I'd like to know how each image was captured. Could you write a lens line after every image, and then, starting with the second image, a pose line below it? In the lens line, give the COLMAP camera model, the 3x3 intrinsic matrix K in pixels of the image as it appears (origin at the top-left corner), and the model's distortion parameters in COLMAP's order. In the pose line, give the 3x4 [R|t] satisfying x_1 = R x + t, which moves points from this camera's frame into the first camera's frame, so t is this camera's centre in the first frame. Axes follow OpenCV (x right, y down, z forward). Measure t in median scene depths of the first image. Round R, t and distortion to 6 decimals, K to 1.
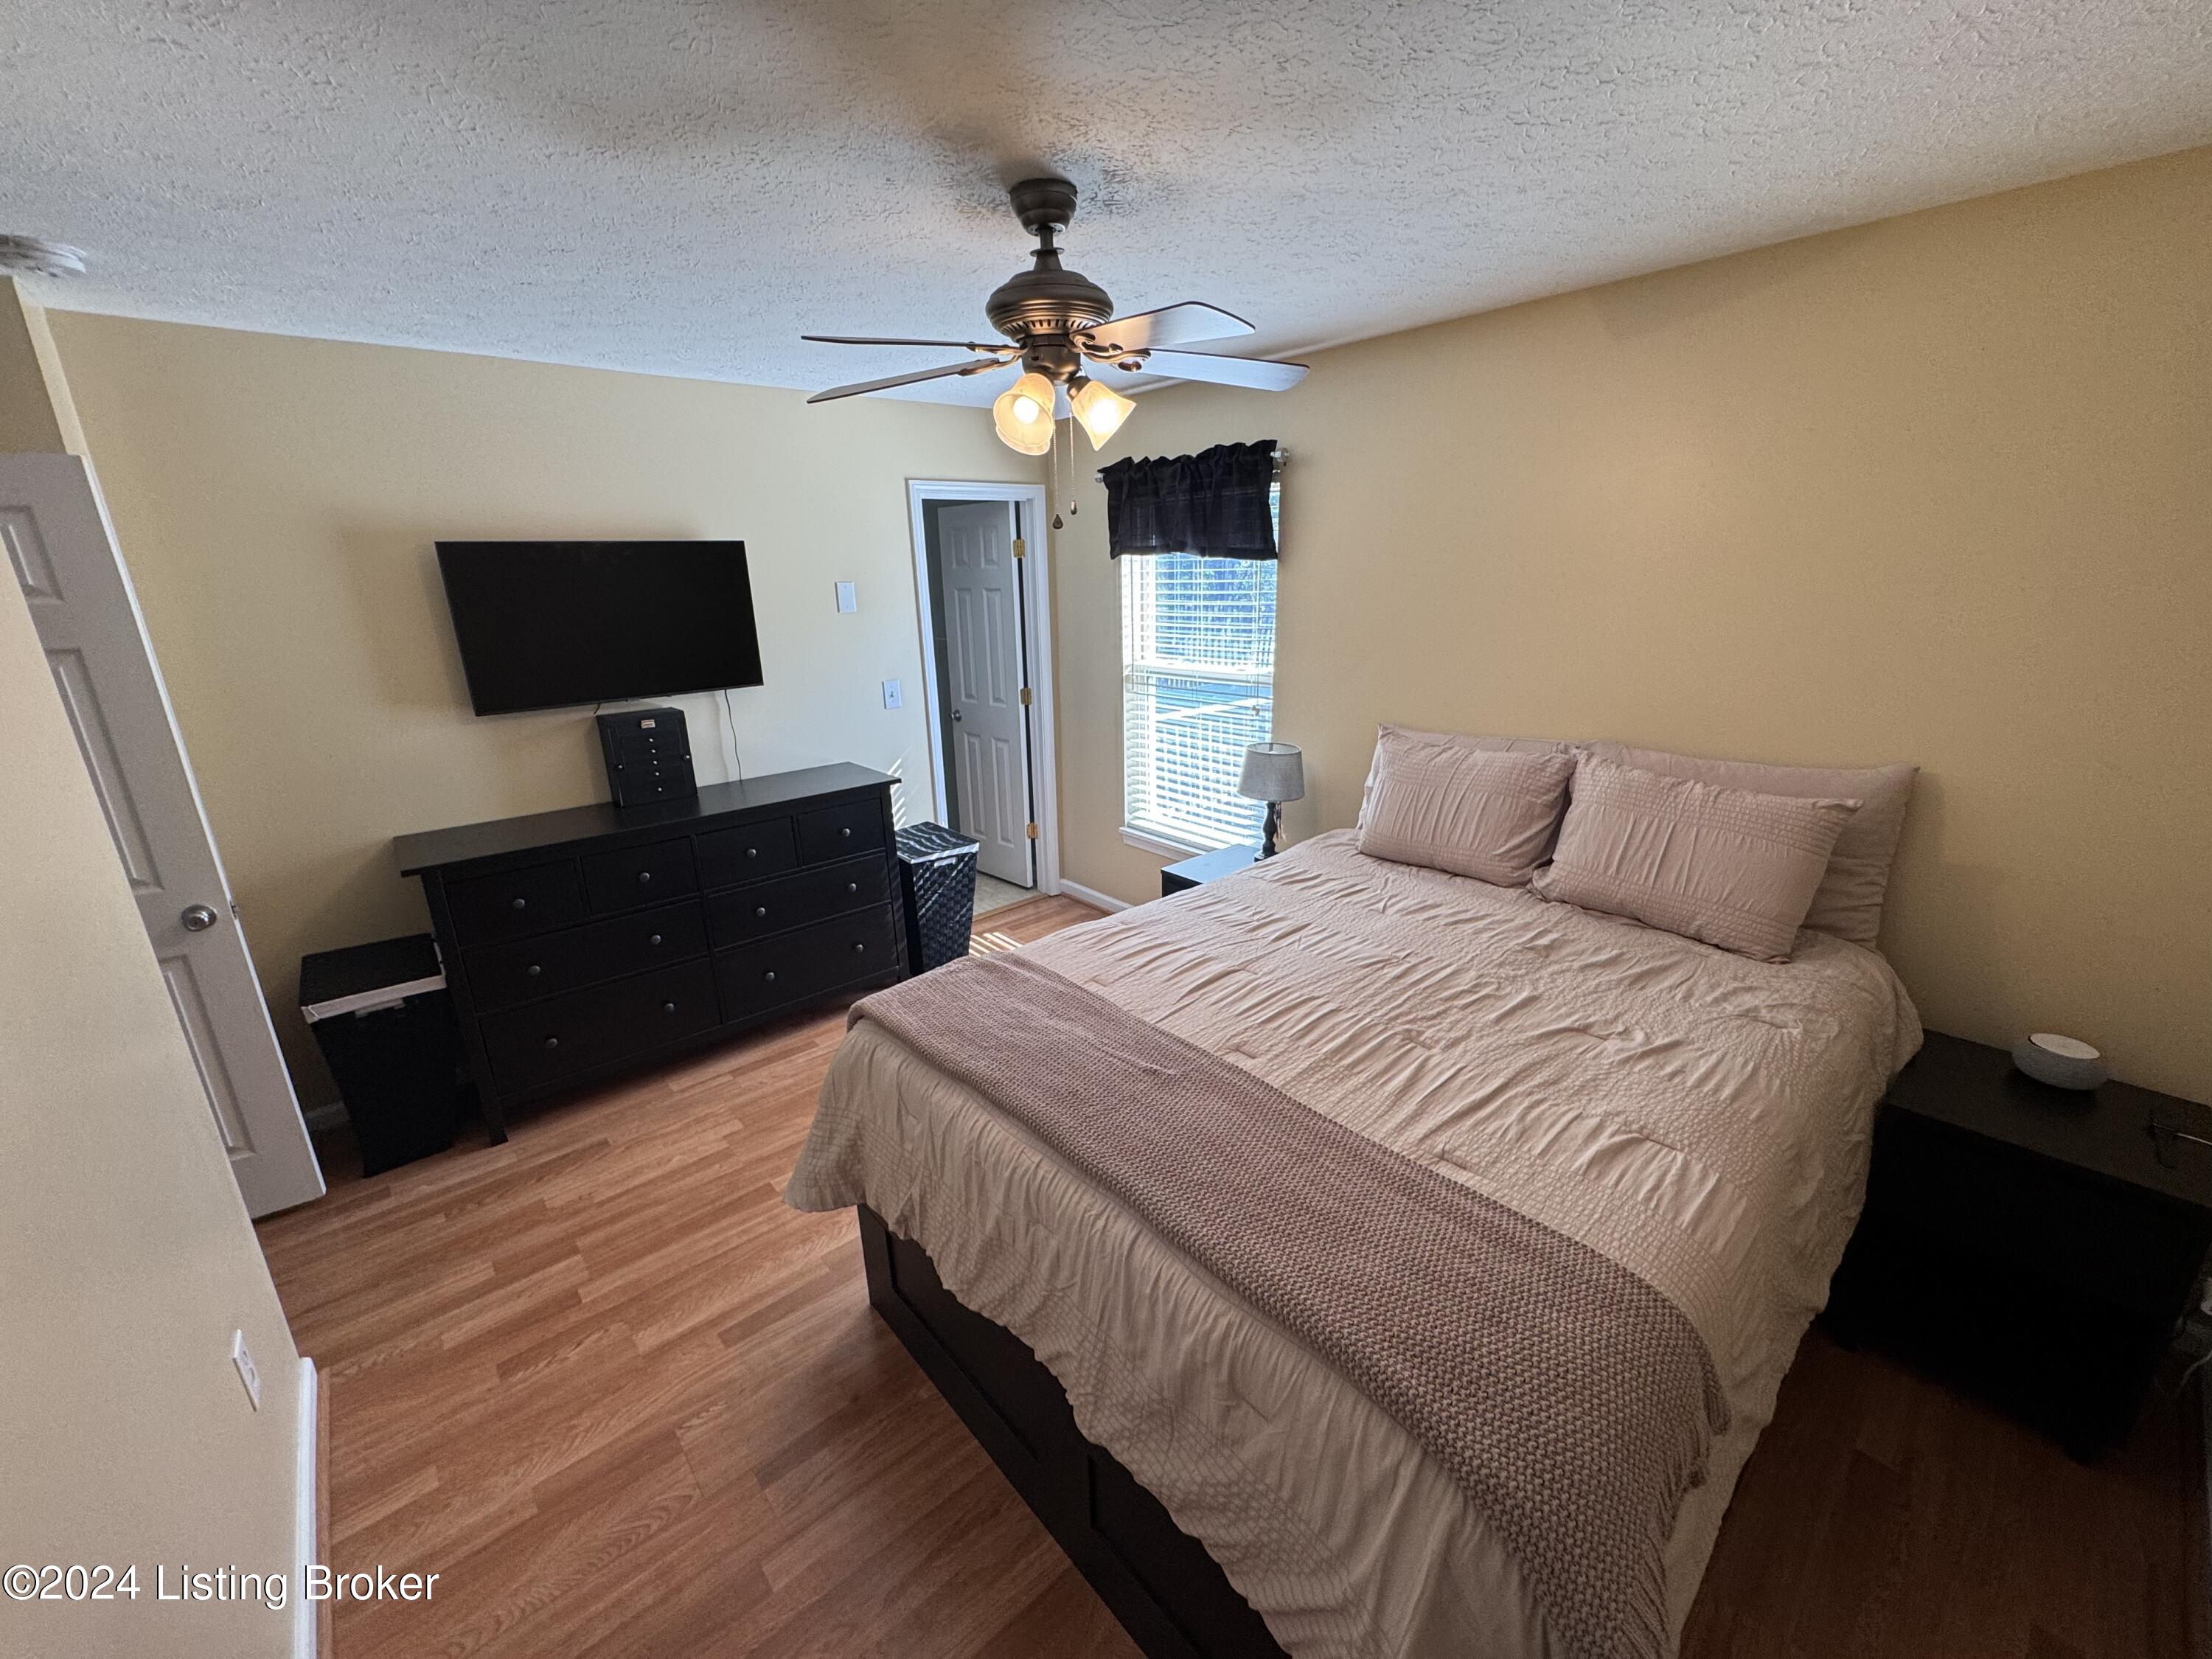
lens RADIAL K [[880.5, 0, 1122.4], [0, 880.5, 826.0], [0, 0, 1]] dist [-0.002723, 0.000972]
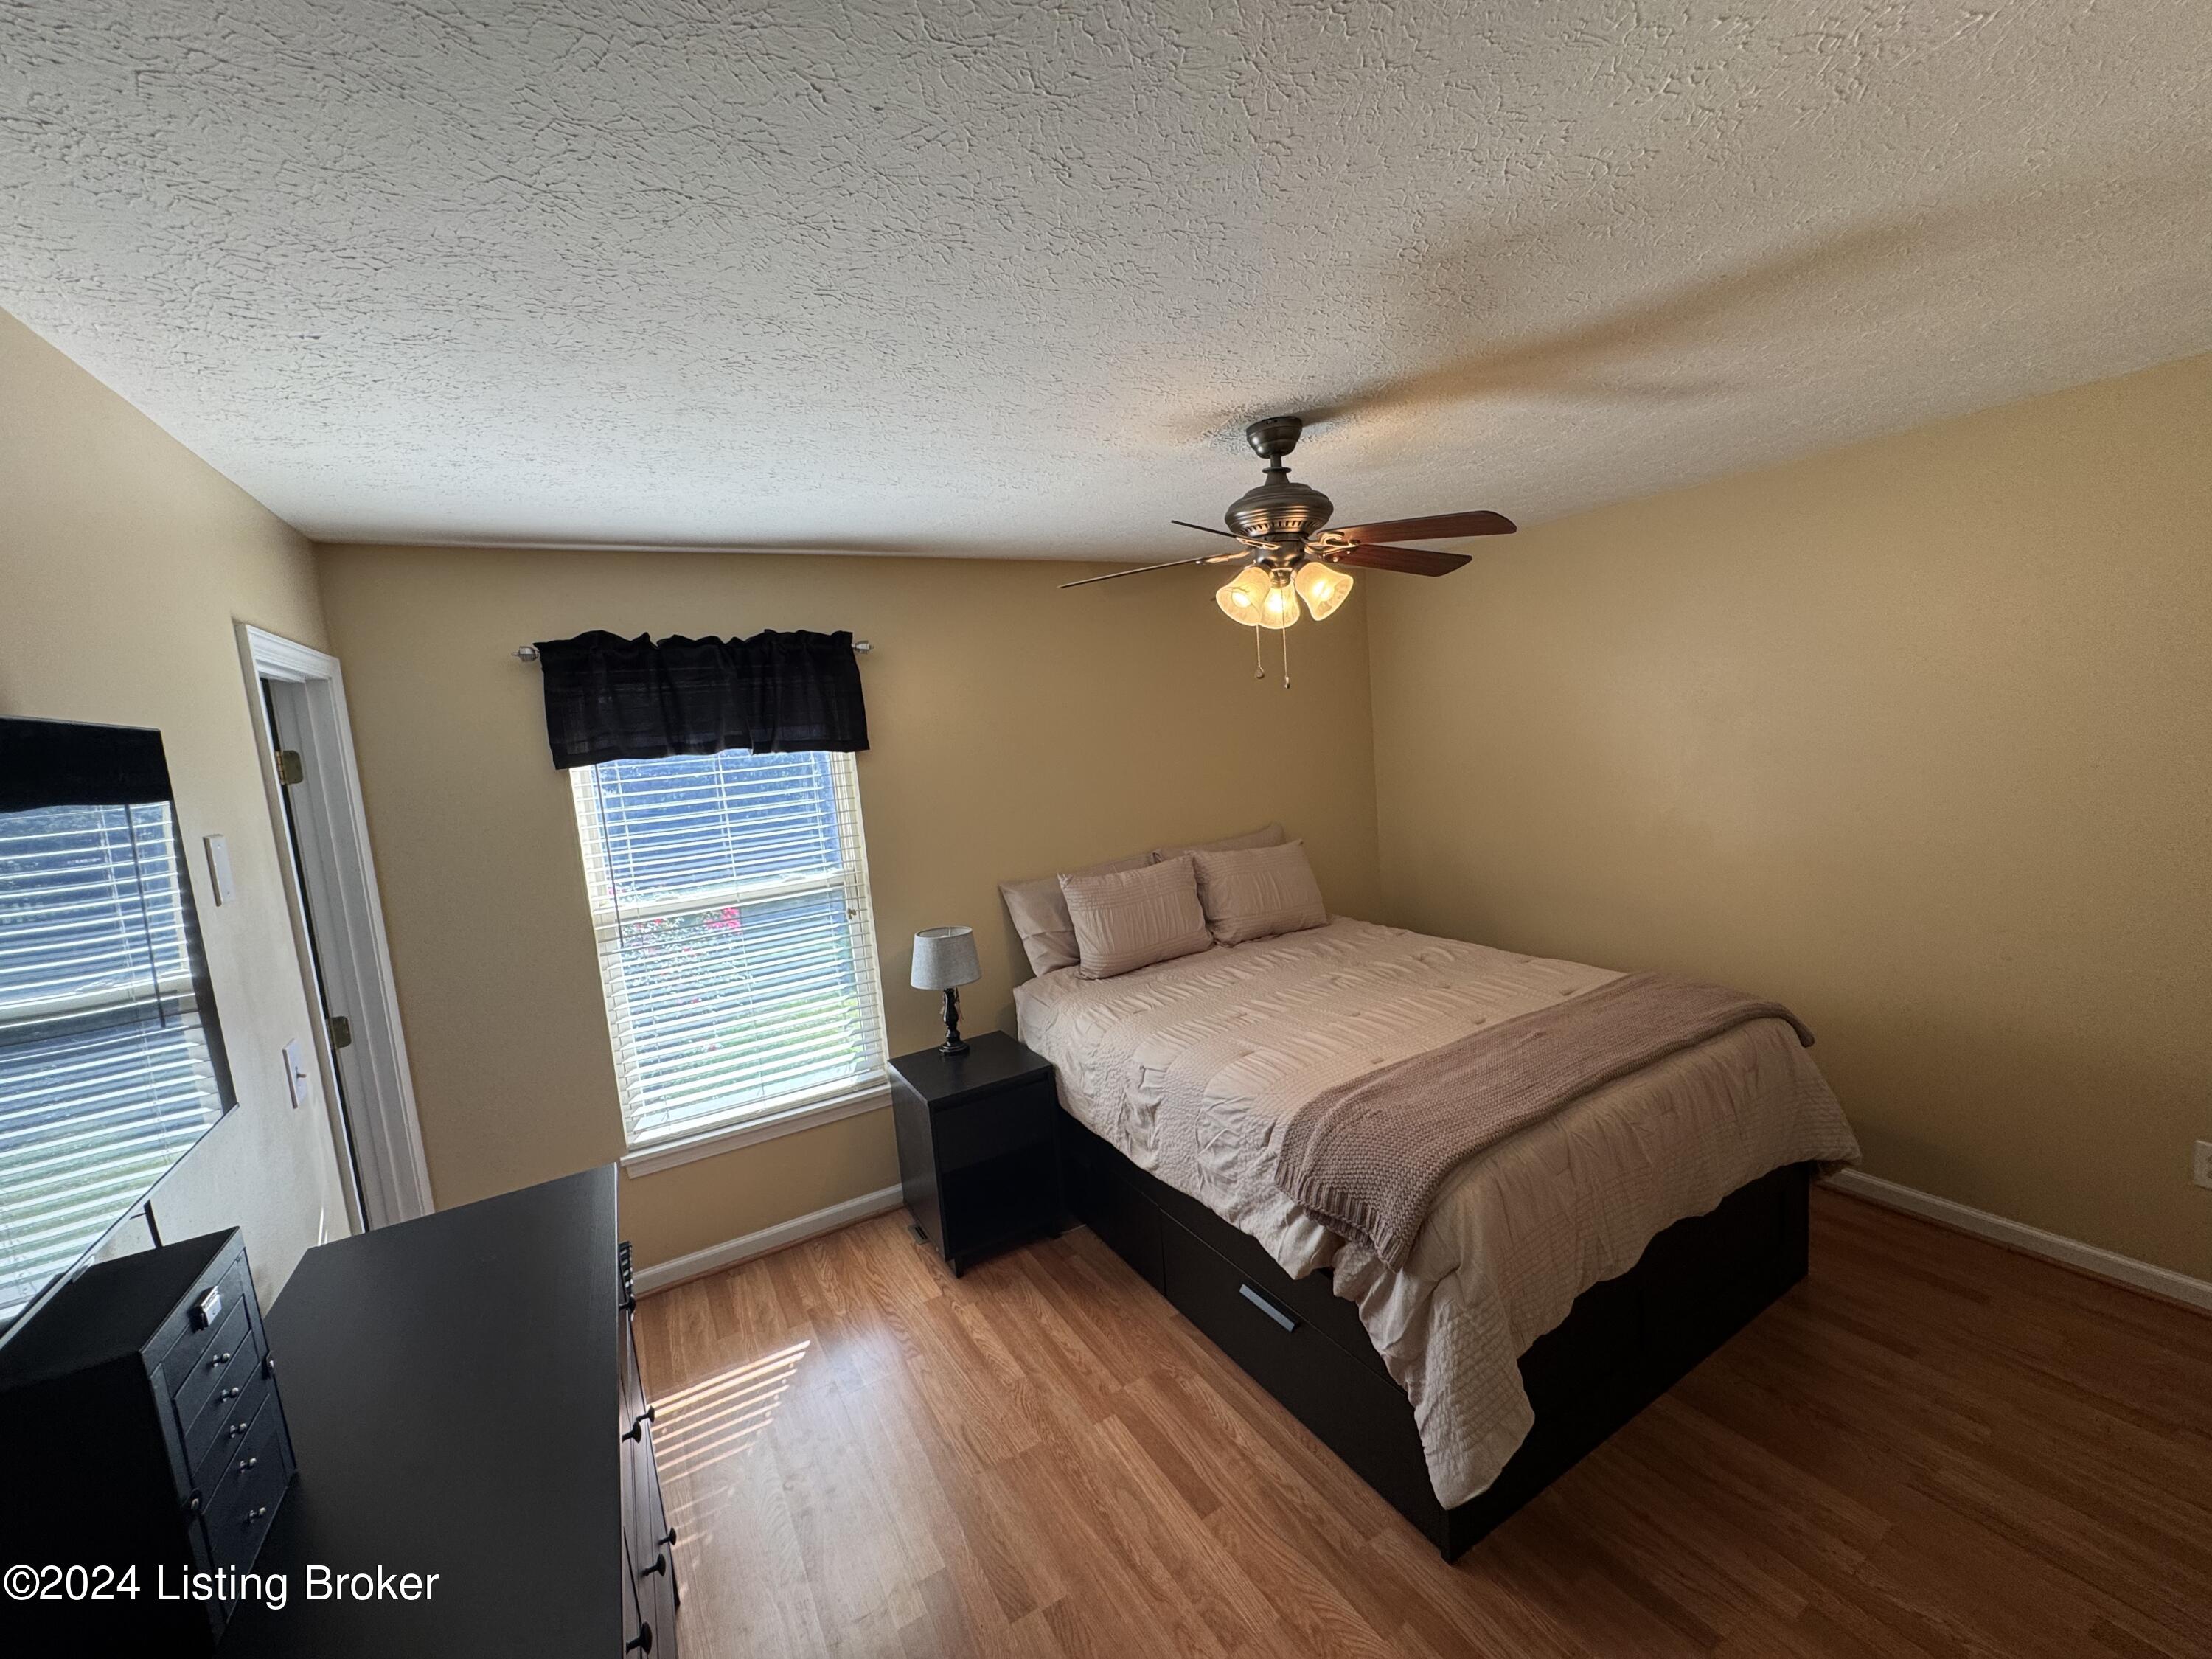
lens RADIAL K [[880.5, 0, 1116.5], [0, 880.5, 822.8], [0, 0, 1]] dist [-0.002723, 0.000972]
pose [[0.205792, -0.113417, 0.972001, -0.724975], [0.357830, 0.933199, 0.033130, -0.168819], [-0.910828, 0.340994, 0.232628, 0.575245]]
